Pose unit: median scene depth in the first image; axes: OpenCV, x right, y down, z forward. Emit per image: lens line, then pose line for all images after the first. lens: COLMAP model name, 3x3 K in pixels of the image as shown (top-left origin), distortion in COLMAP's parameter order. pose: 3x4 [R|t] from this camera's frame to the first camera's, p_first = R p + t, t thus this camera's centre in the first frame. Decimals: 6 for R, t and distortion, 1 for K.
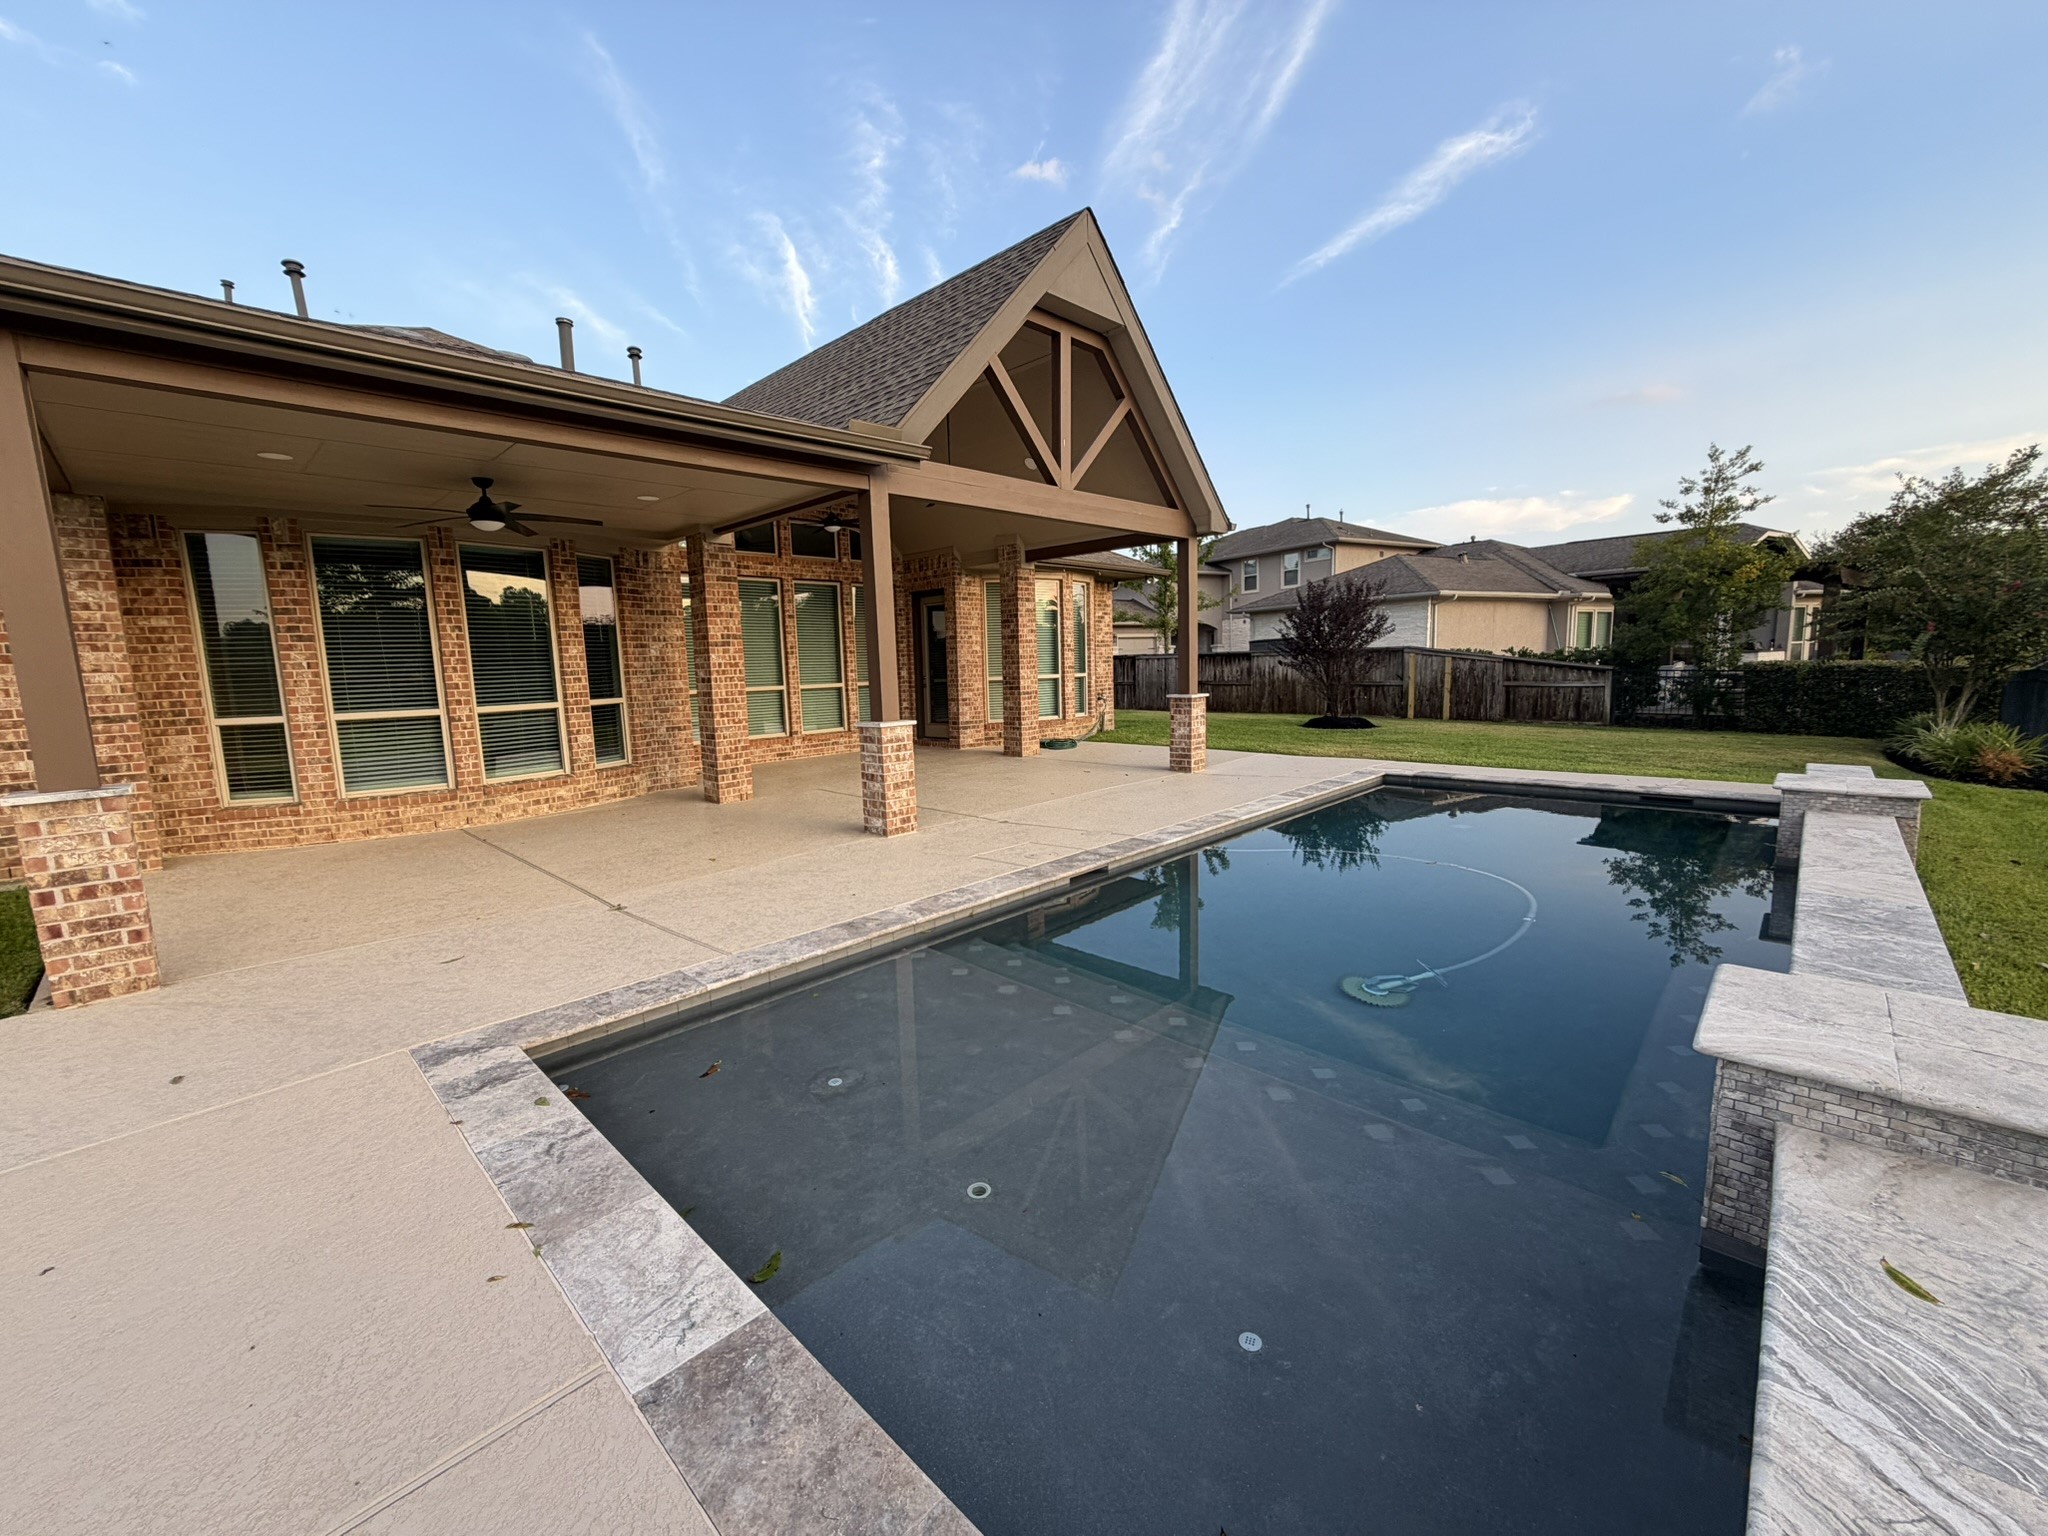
lens RADIAL K [[818.1, 0, 1024.0], [0, 818.1, 768.0], [0, 0, 1]] dist [-0.000557, 0.000271]
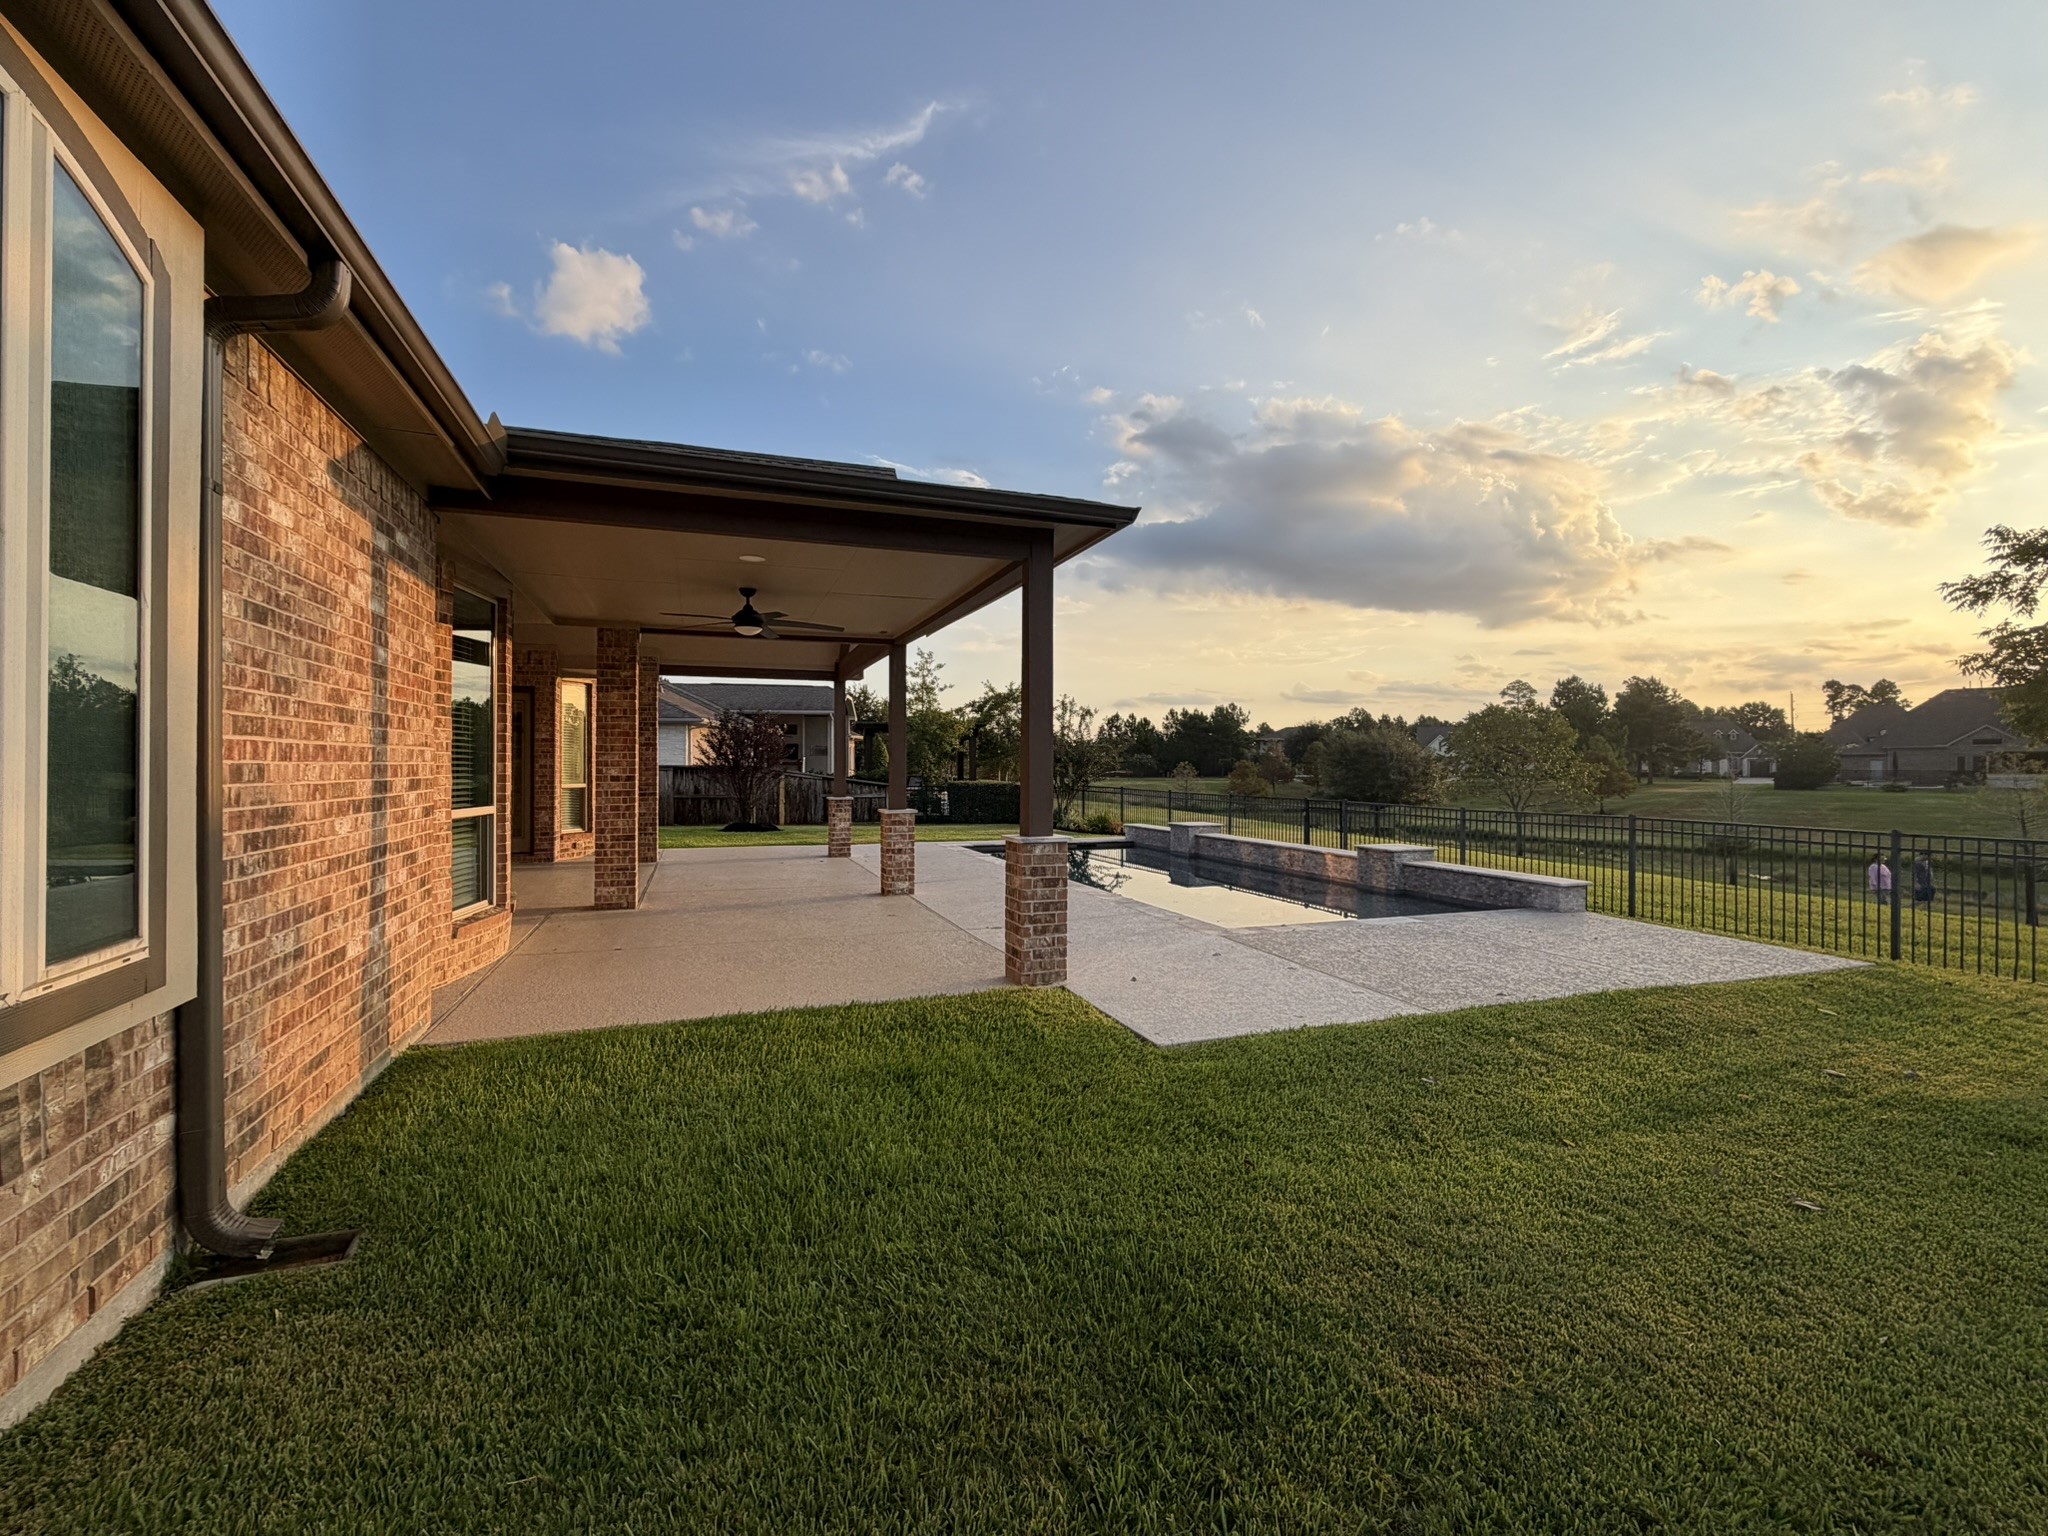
lens RADIAL K [[905.6, 0, 1024.0], [0, 905.6, 768.0], [0, 0, 1]] dist [0.029449, -0.000004]
pose [[0.443859, 0.025340, 0.895738, -0.798849], [0.108528, 0.990722, -0.081805, 0.011319], [-0.889500, 0.133523, 0.436991, 0.088738]]
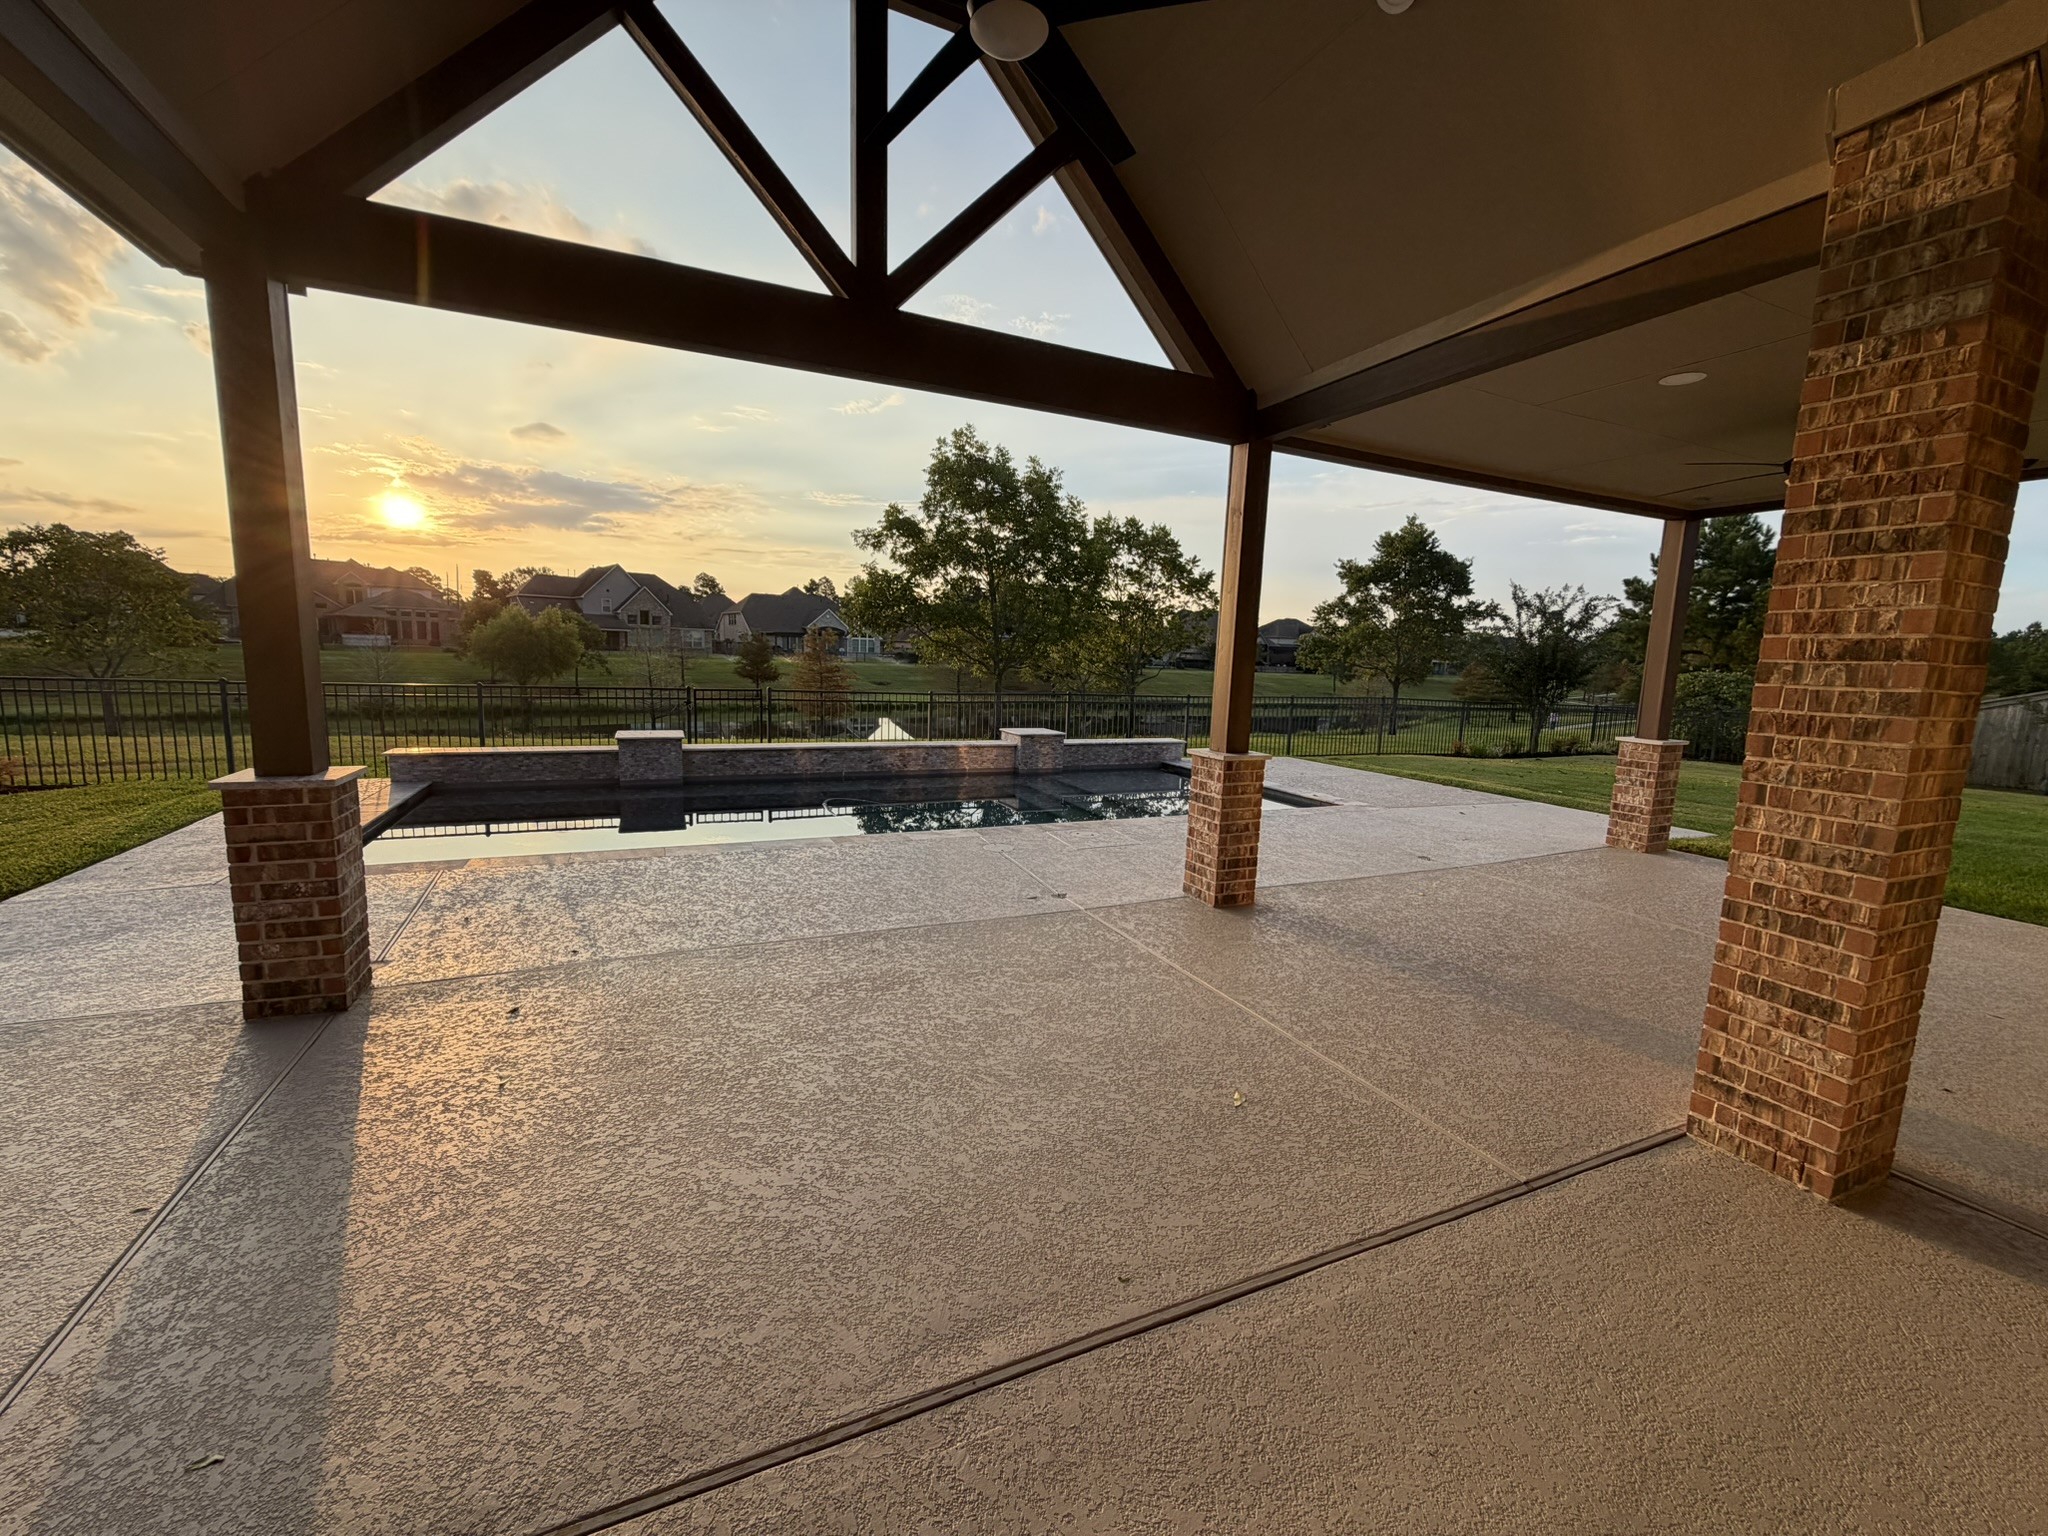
lens RADIAL K [[812.2, 0, 1024.0], [0, 812.2, 768.0], [0, 0, 1]] dist [-0.000902, 0.000193]
pose [[-0.926502, -0.059849, 0.371501, -0.146414], [0.040601, 0.965607, 0.256816, -0.133851], [-0.374094, 0.253024, -0.892207, 0.969950]]
